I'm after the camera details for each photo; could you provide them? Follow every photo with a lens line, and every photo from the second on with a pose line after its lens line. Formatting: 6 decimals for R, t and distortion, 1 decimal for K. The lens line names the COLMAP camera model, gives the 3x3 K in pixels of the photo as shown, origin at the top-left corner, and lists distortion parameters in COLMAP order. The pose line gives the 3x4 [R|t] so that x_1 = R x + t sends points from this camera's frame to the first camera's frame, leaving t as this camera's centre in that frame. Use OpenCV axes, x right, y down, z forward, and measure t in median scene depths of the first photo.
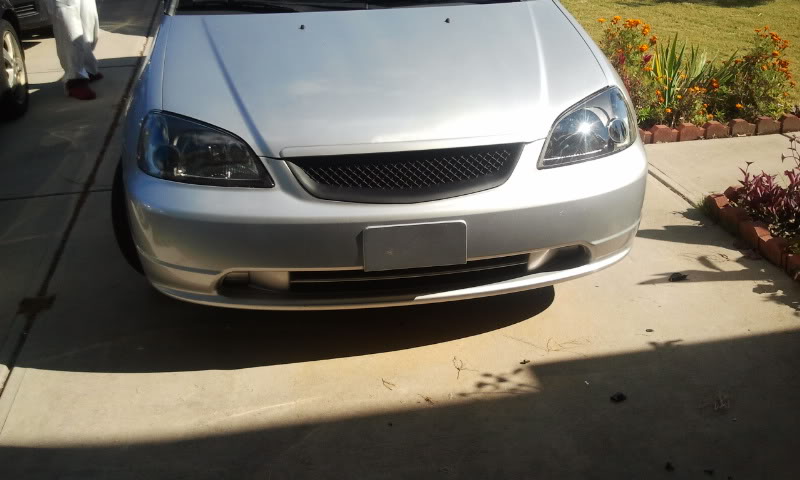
lens RADIAL K [[855.8, 0, 419.5], [0, 855.8, 241.9], [0, 0, 1]] dist [-0.053619, -0.007704]
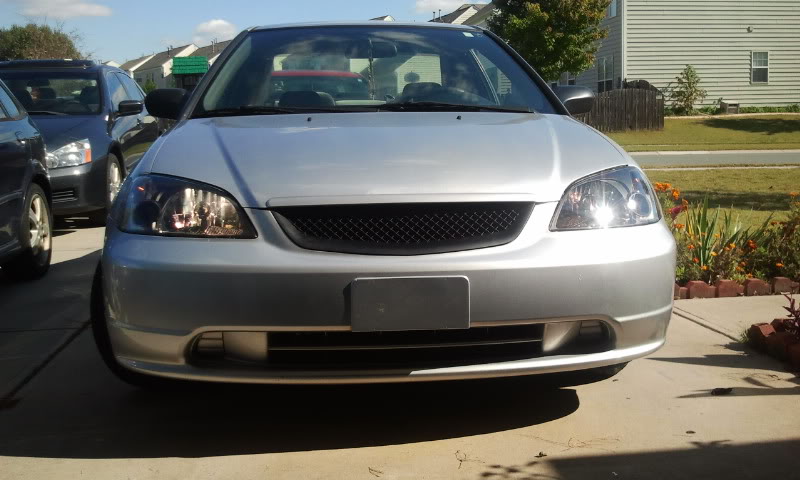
lens RADIAL K [[855.8, 0, 419.5], [0, 855.8, 241.9], [0, 0, 1]] dist [-0.053619, -0.007704]
pose [[0.998592, 0.007411, -0.052528, 0.045353], [-0.022869, 0.953595, -0.300223, 0.188943], [0.047866, 0.301002, 0.952421, 0.130507]]
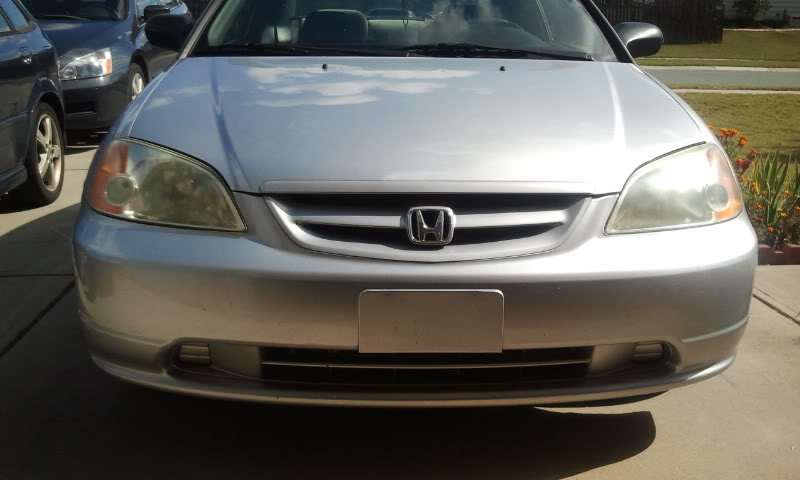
lens RADIAL K [[855.8, 0, 419.5], [0, 855.8, 241.9], [0, 0, 1]] dist [-0.053619, -0.007704]
pose [[0.994017, 0.052658, -0.095693, 0.045890], [-0.069778, 0.980173, -0.185450, 0.067447], [0.084030, 0.191017, 0.977983, 0.256452]]
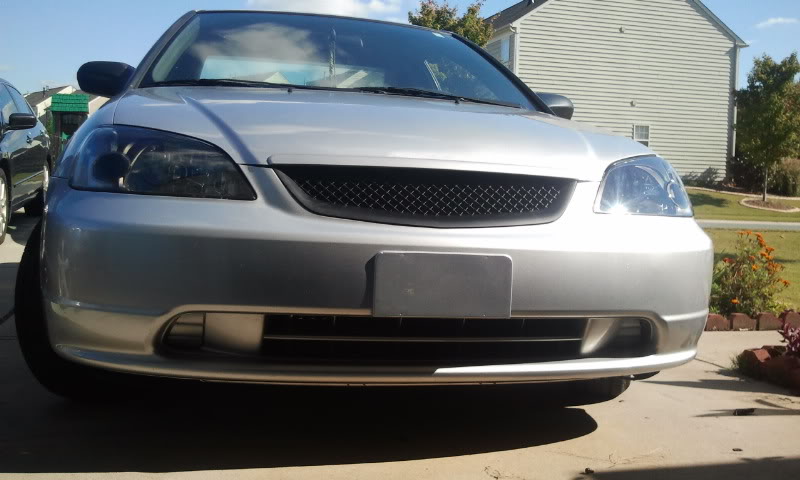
lens RADIAL K [[855.8, 0, 419.5], [0, 855.8, 241.9], [0, 0, 1]] dist [-0.053619, -0.007704]
pose [[0.994715, 0.050922, 0.089162, -0.084414], [-0.014370, 0.928852, -0.370172, 0.219233], [-0.101669, 0.366934, 0.924675, 0.284298]]
